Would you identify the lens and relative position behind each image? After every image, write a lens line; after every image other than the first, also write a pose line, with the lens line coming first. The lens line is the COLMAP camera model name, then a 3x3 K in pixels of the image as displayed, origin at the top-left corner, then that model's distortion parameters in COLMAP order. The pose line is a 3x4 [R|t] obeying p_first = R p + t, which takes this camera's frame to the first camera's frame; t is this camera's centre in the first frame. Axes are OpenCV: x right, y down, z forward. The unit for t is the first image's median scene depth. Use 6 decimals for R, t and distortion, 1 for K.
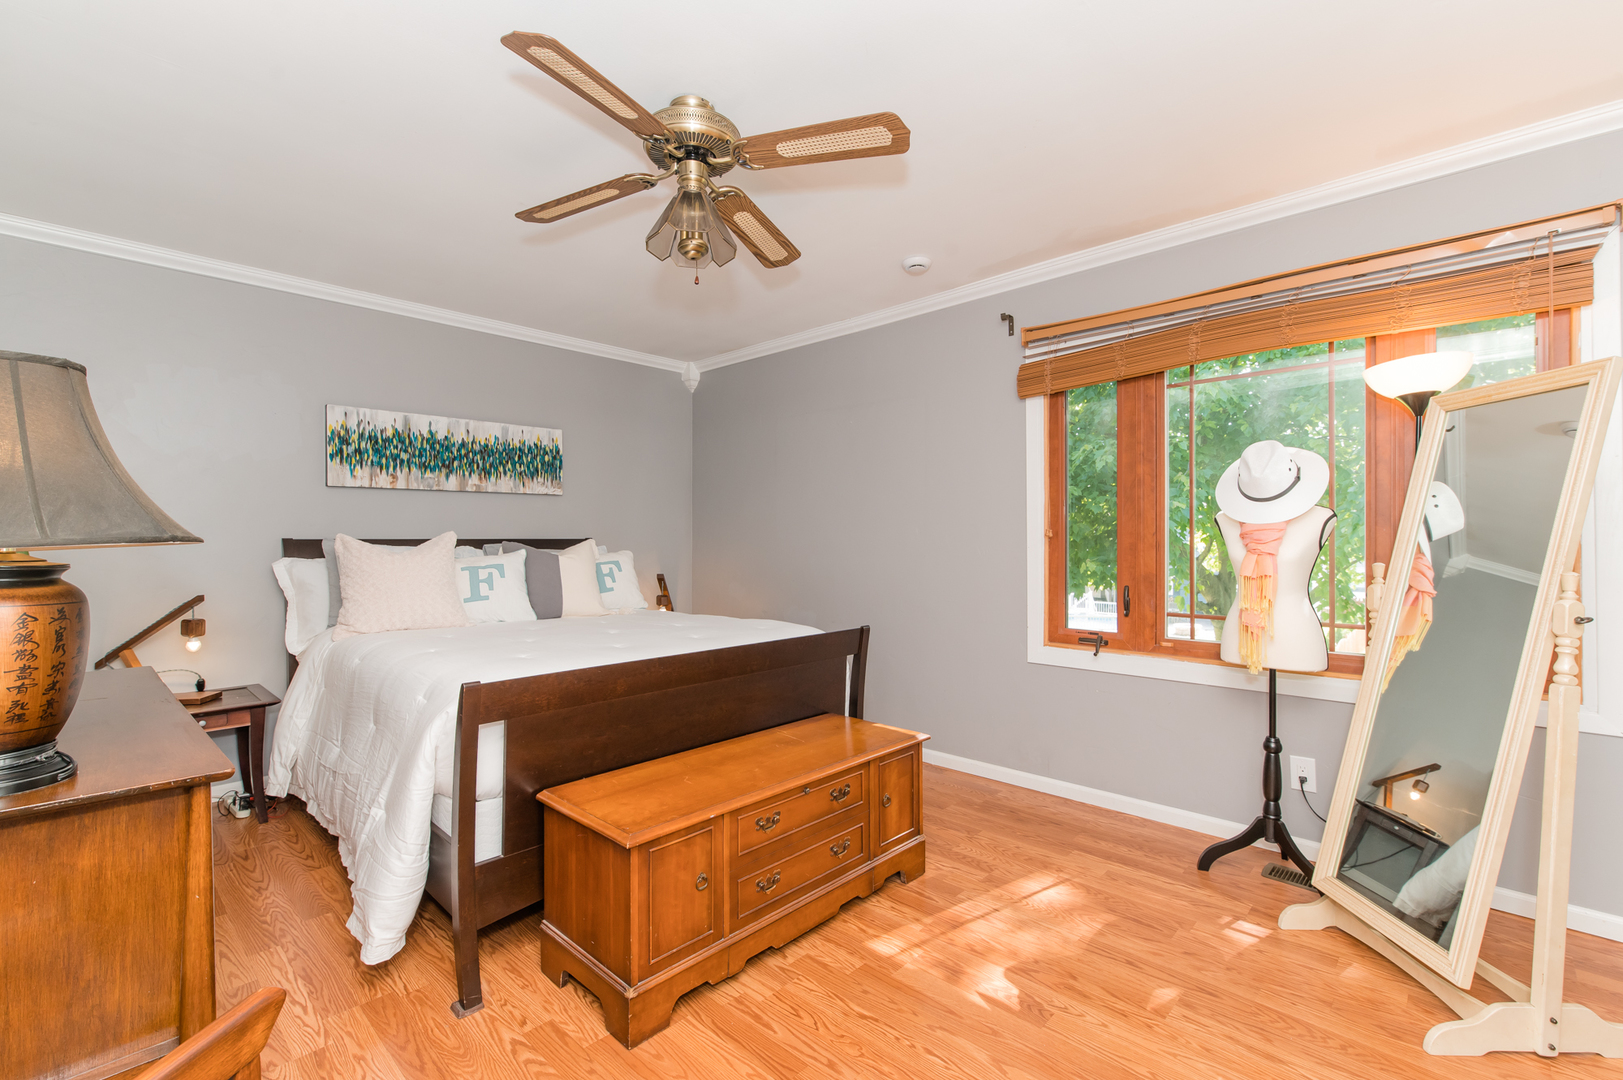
lens RADIAL K [[701.8, 0, 817.0], [0, 701.8, 540.7], [0, 0, 1]] dist [0.000206, -0.000526]
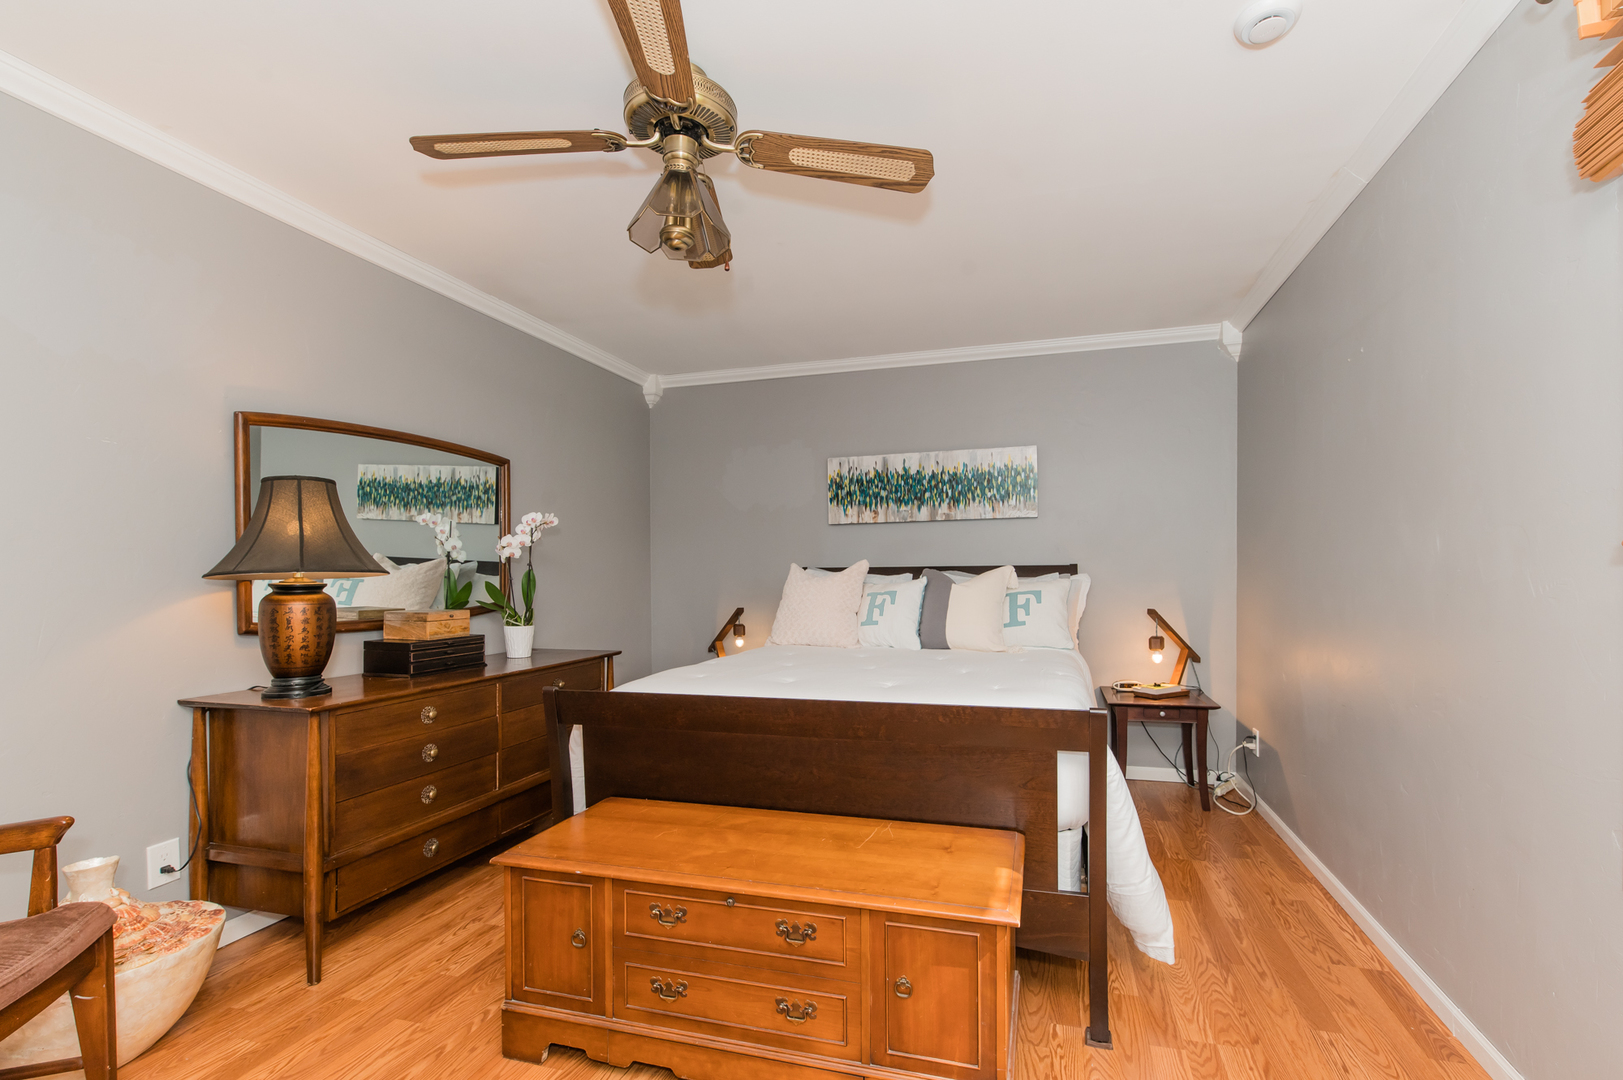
lens RADIAL K [[701.8, 0, 868.7], [0, 701.8, 580.0], [0, 0, 1]] dist [0.000206, -0.000526]
pose [[0.473540, 0.010783, -0.880707, 0.399143], [0.007617, 0.999838, 0.016337, 0.000685], [0.880740, -0.014445, 0.473380, 0.438002]]
